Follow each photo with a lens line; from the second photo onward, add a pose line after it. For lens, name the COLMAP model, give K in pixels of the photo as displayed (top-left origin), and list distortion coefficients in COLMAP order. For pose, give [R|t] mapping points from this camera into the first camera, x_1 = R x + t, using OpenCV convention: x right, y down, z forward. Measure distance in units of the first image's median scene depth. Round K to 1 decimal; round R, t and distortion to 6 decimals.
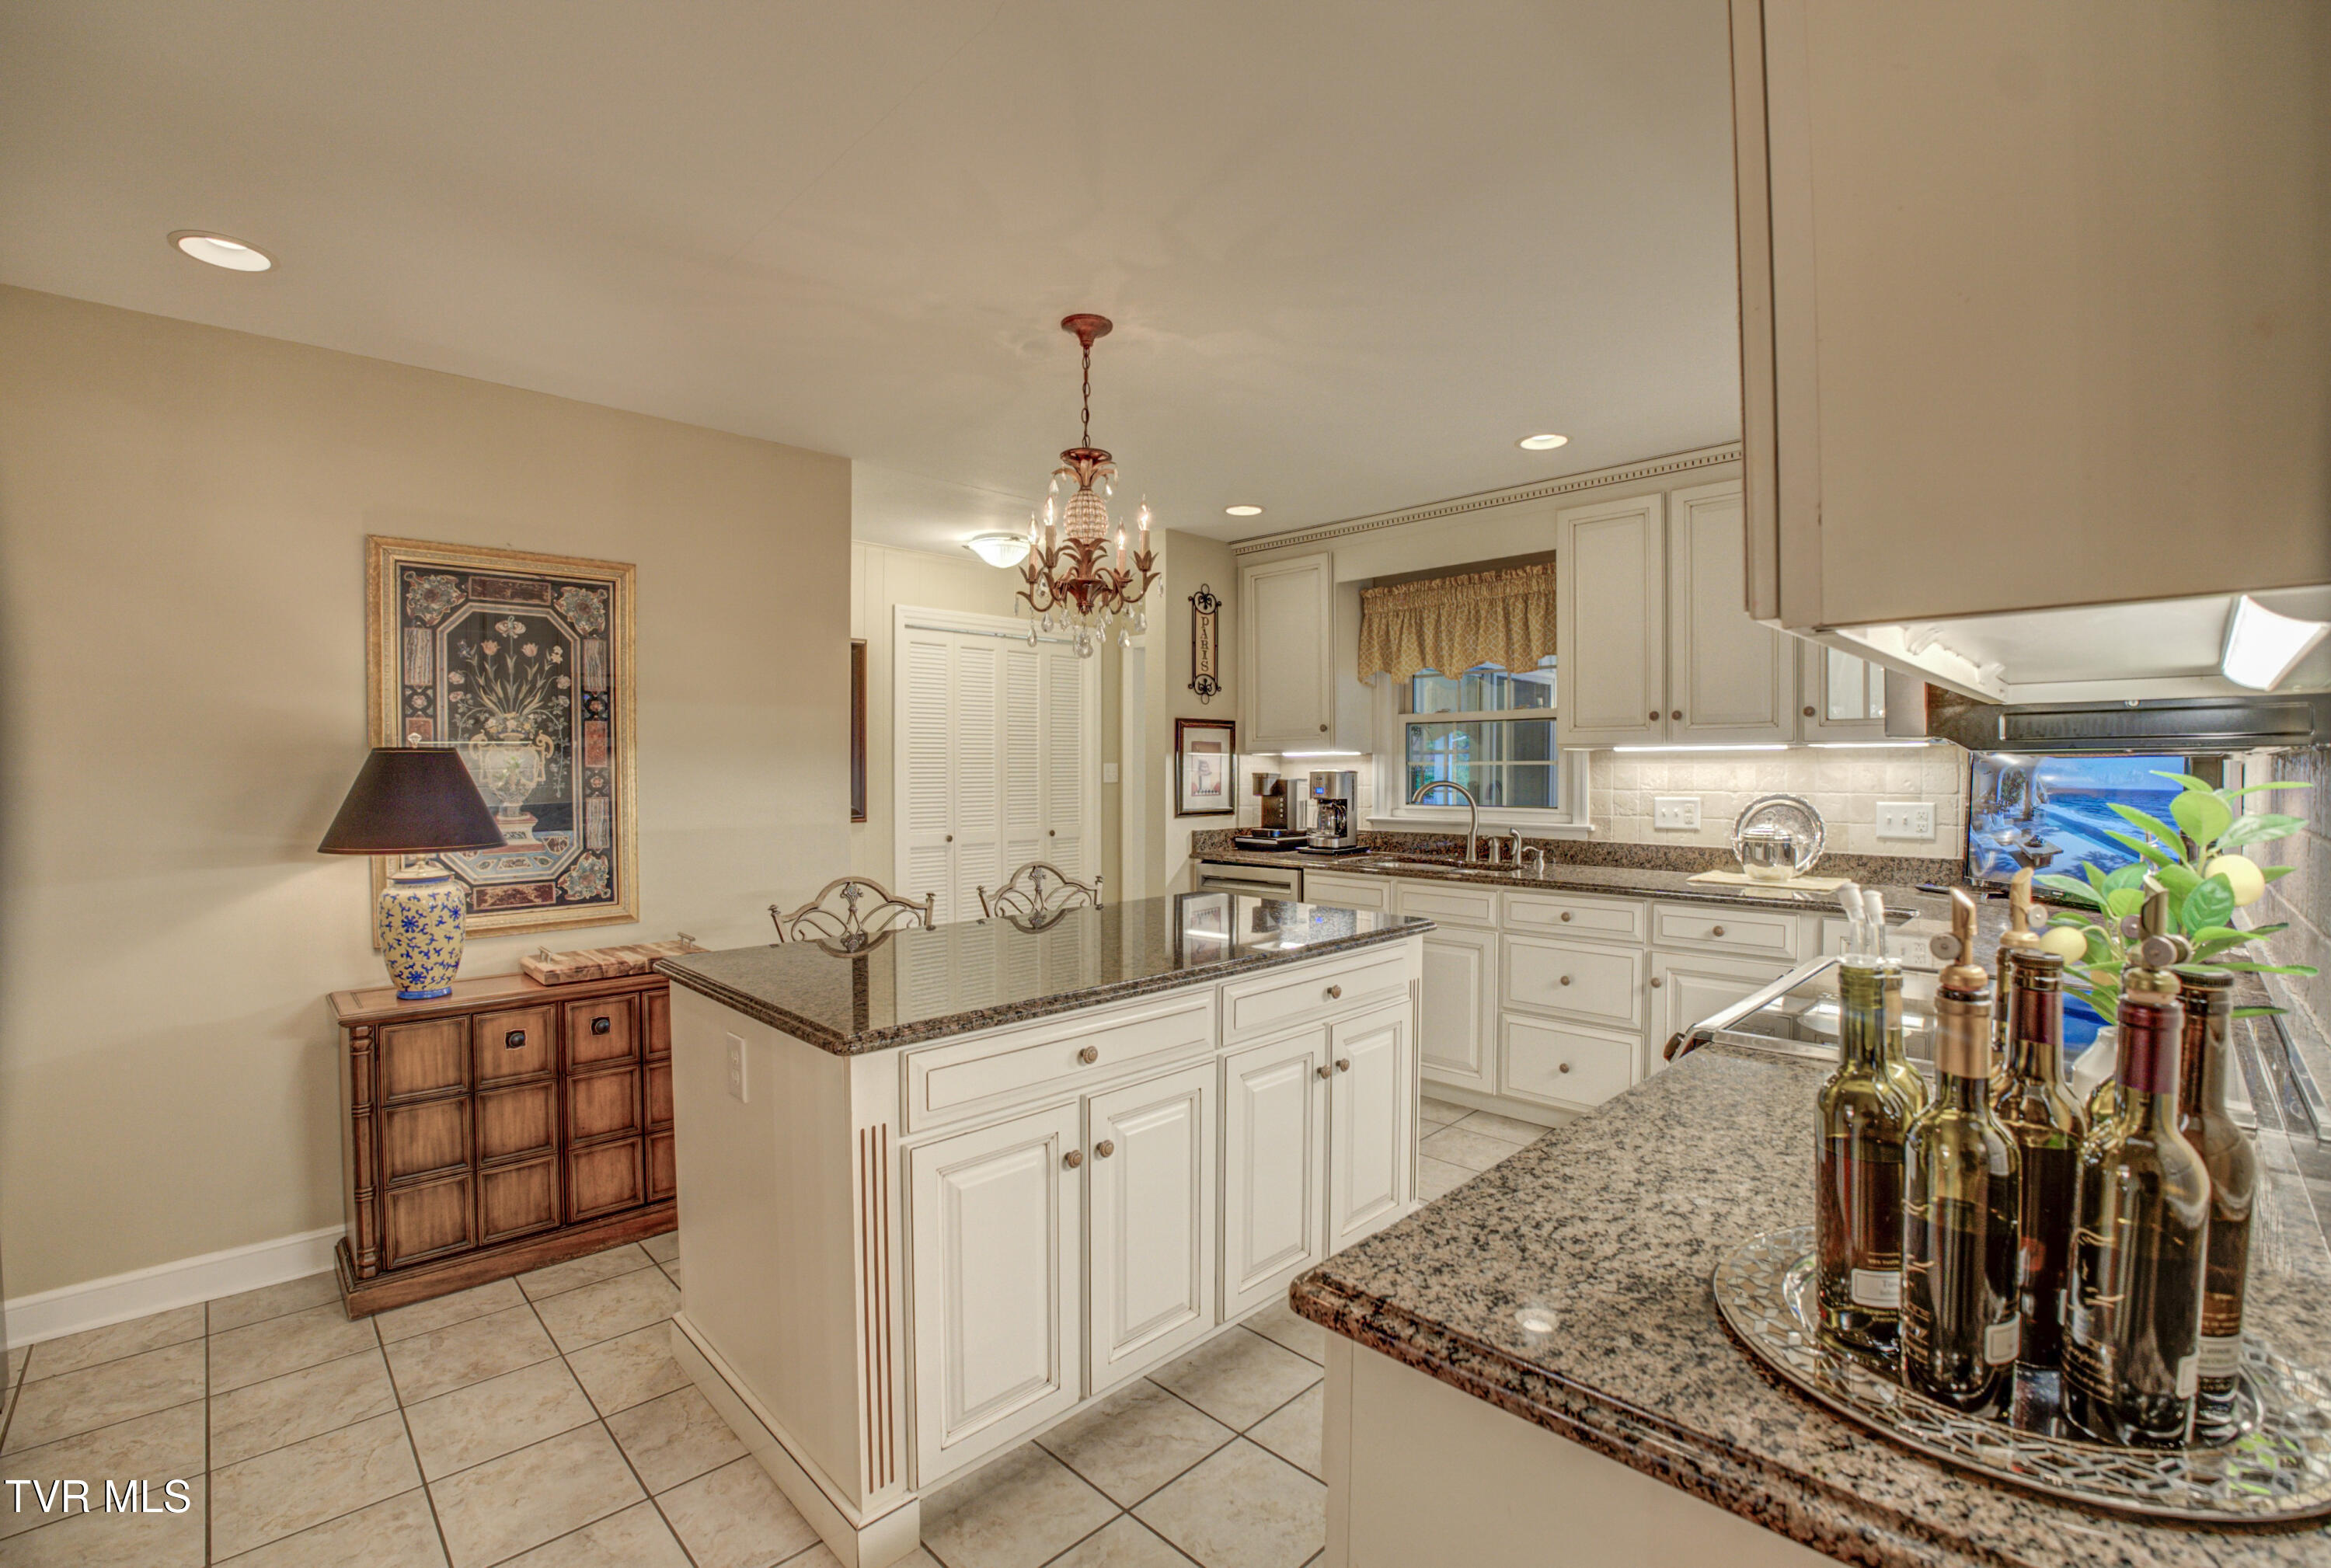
lens RADIAL K [[1022.7, 0, 1169.5], [0, 1022.7, 782.8], [0, 0, 1]] dist [-0.074861, 0.018352]
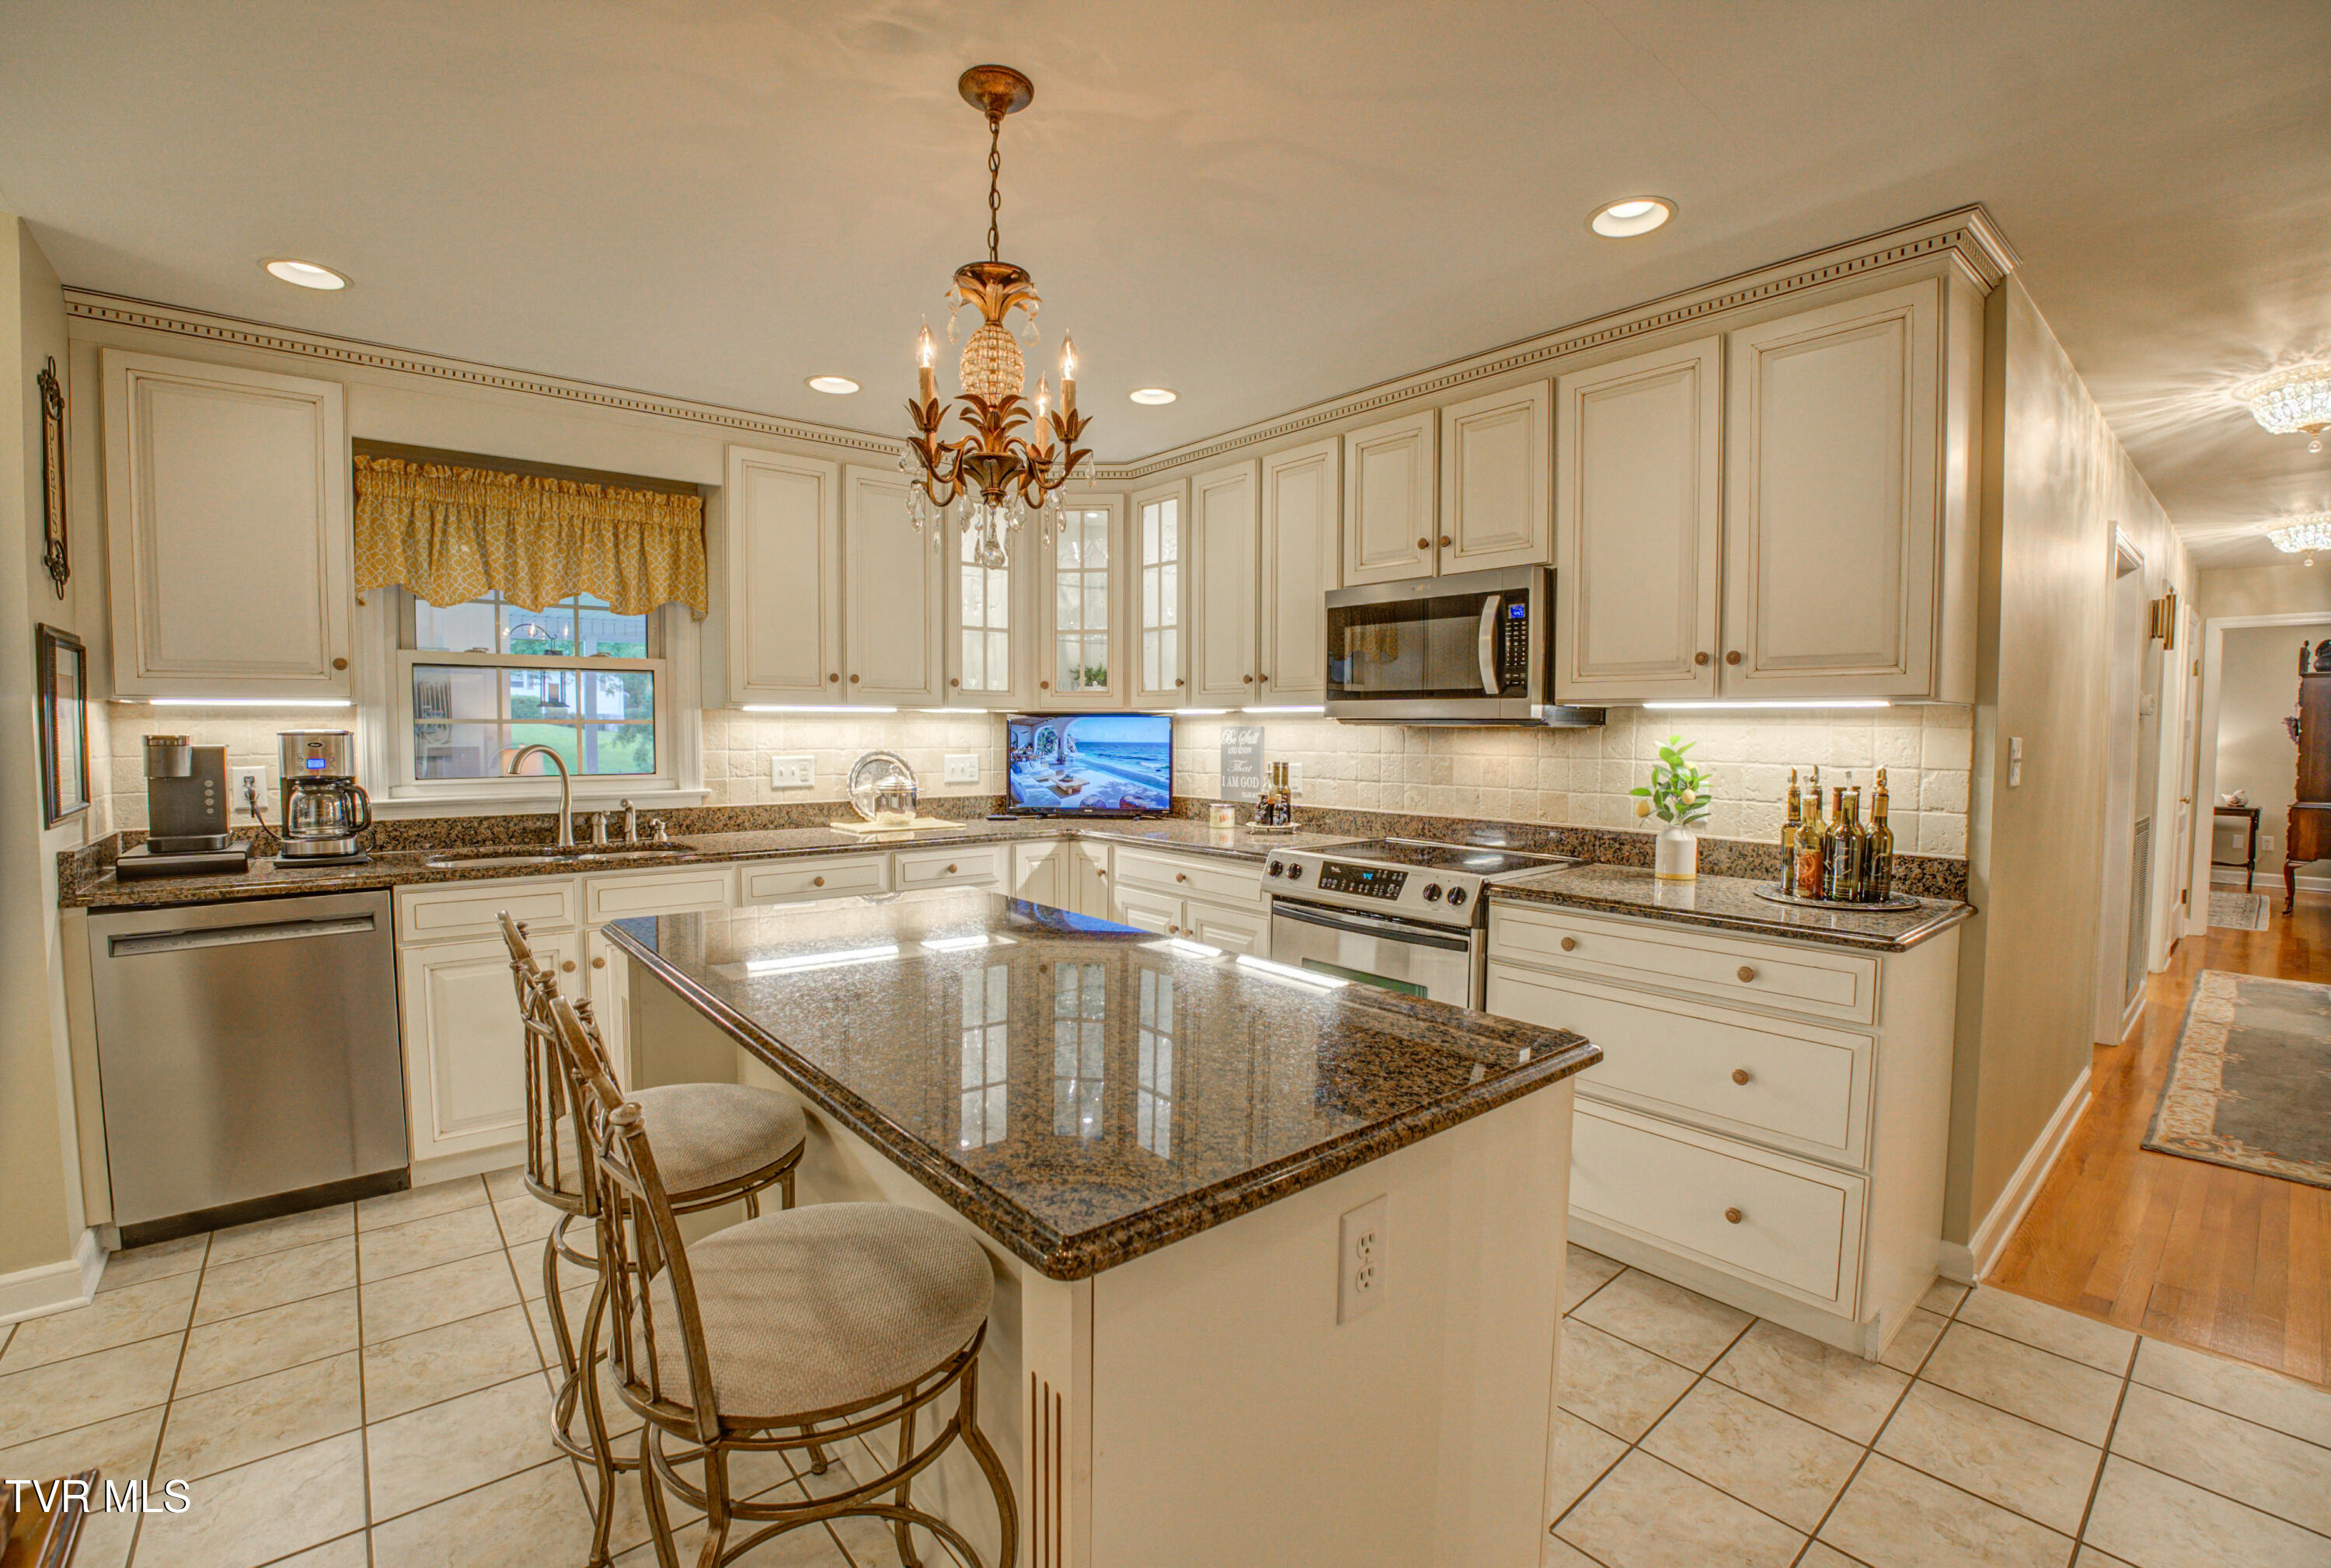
lens RADIAL K [[1022.7, 0, 1169.5], [0, 1022.7, 782.8], [0, 0, 1]] dist [-0.074861, 0.018352]
pose [[0.077267, -0.051336, 0.995688, -0.483561], [0.008946, 0.998669, 0.050795, -0.007639], [-0.996970, 0.004983, 0.077624, 0.520192]]
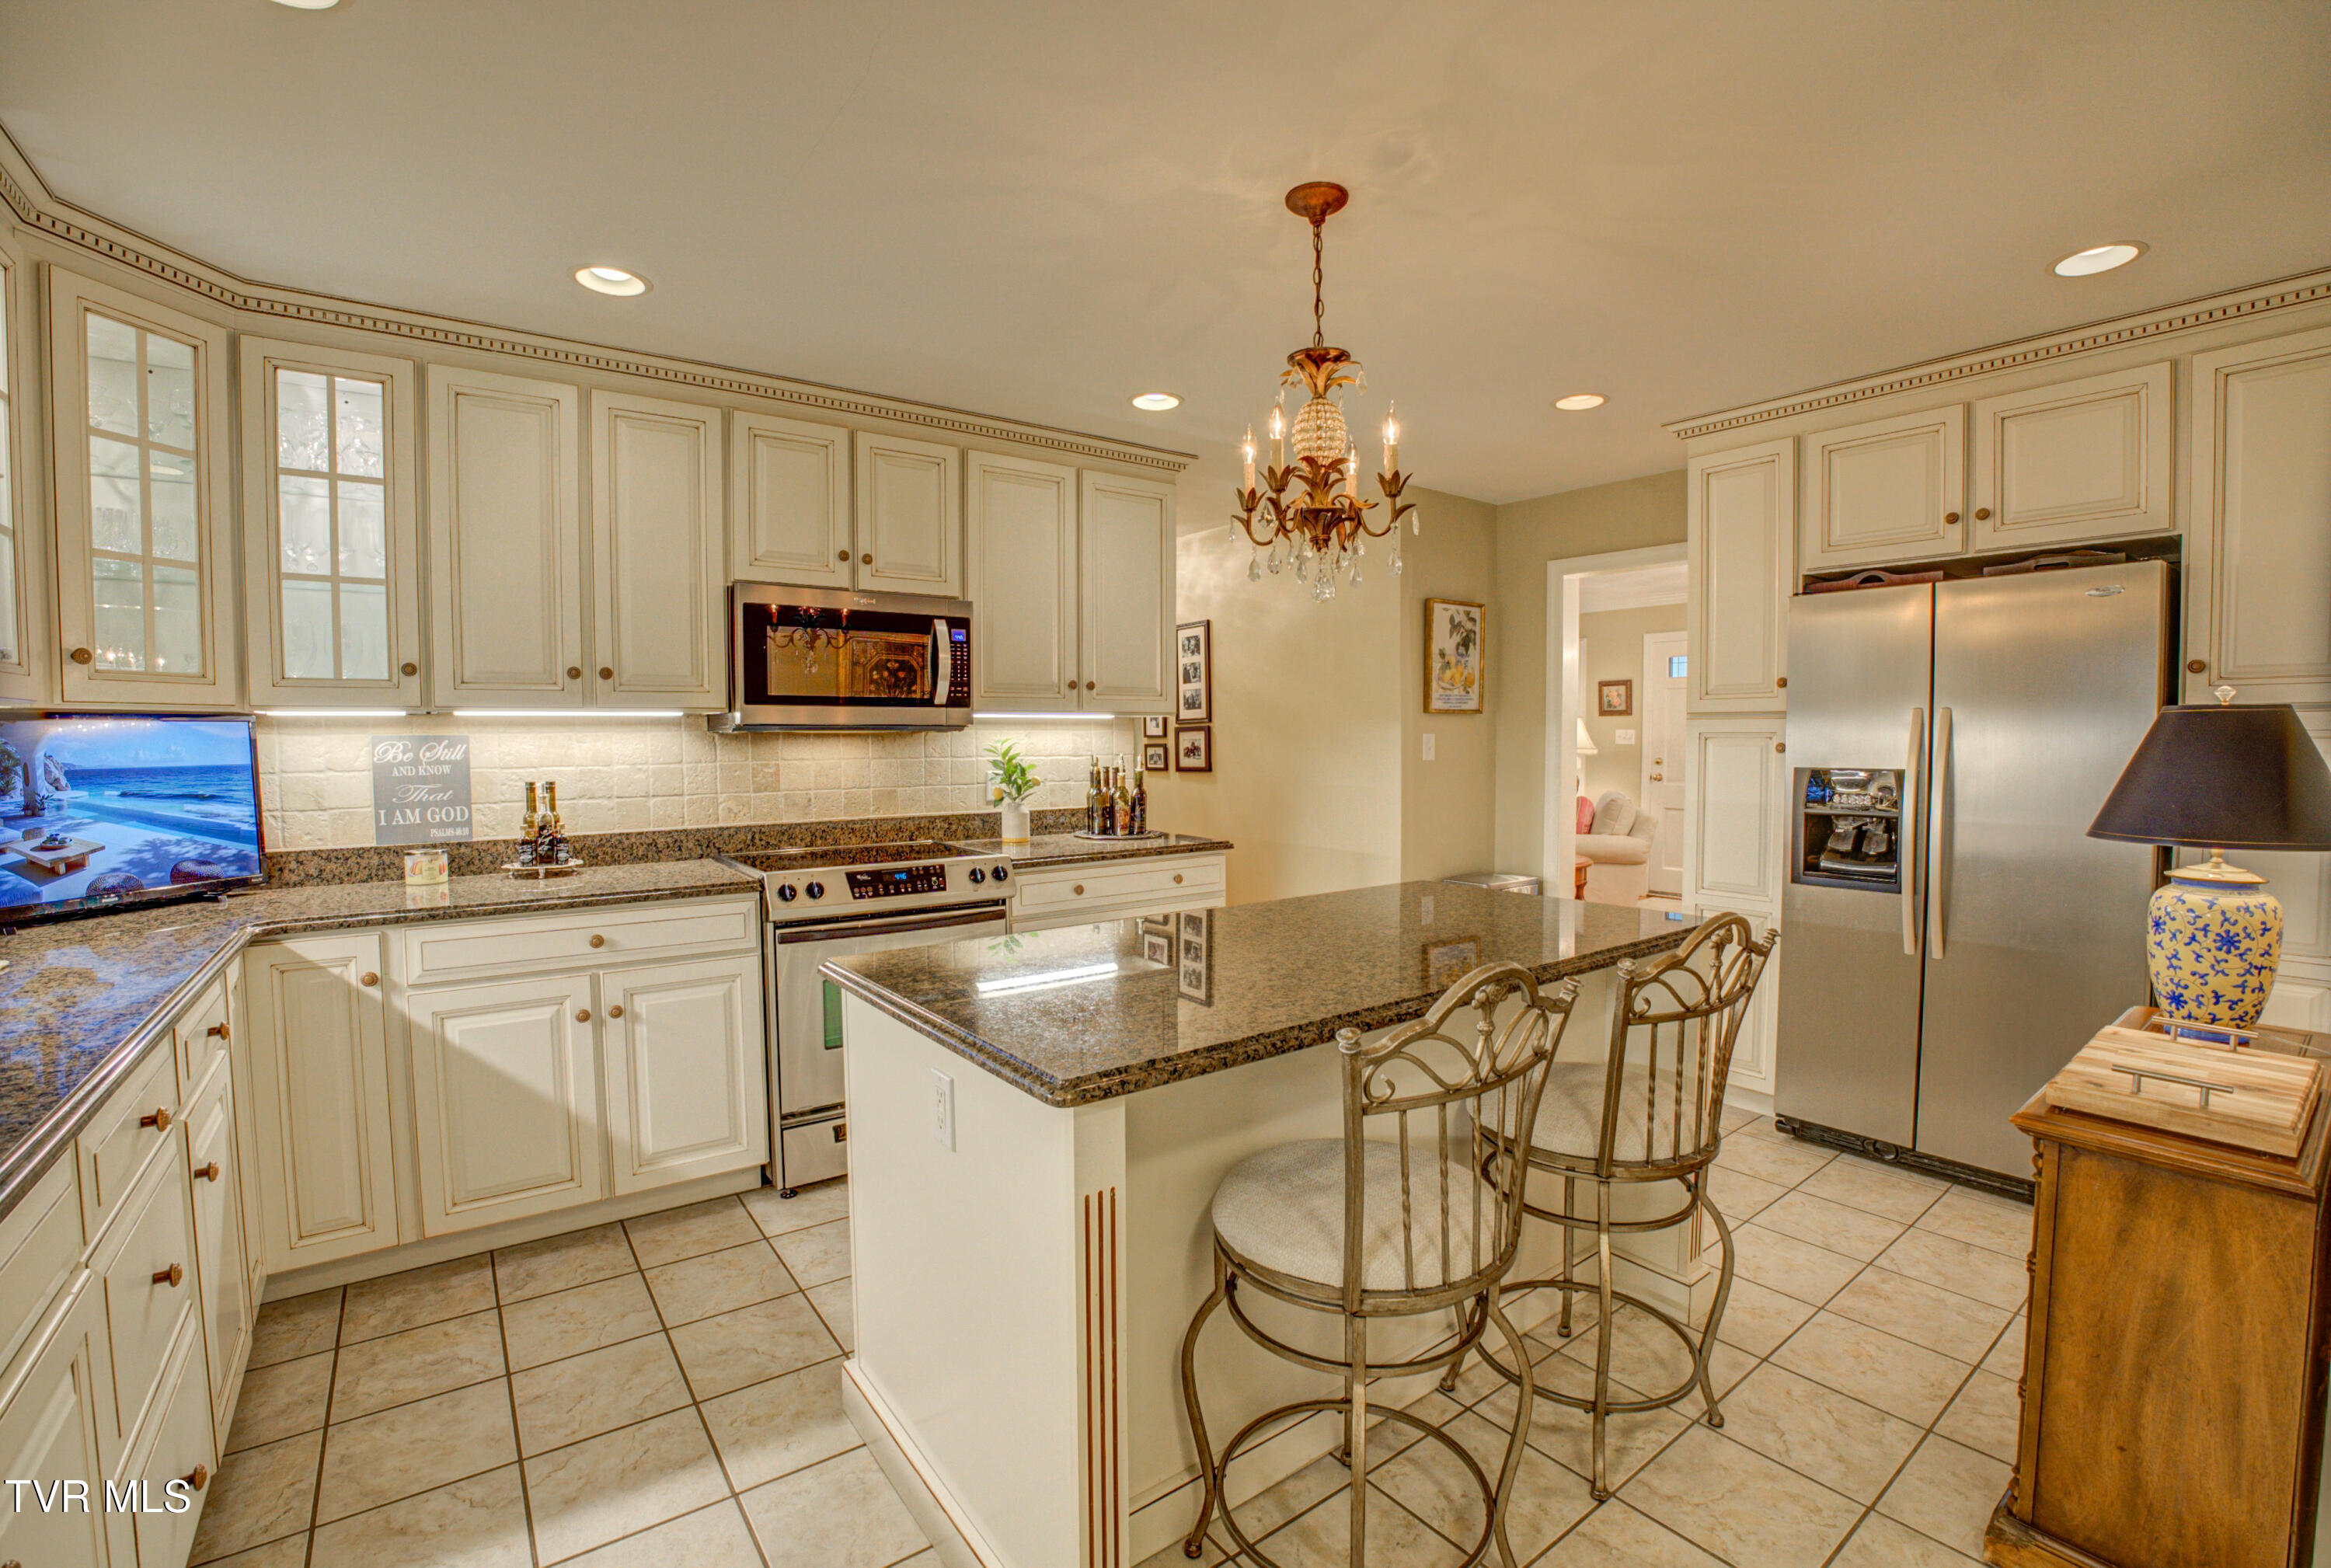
lens RADIAL K [[1022.7, 0, 1169.5], [0, 1022.7, 782.8], [0, 0, 1]] dist [-0.074861, 0.018352]
pose [[-0.990529, -0.001987, 0.137289, -0.047702], [0.006652, 0.998026, 0.062441, -0.018454], [-0.137142, 0.062763, -0.988561, 1.158572]]
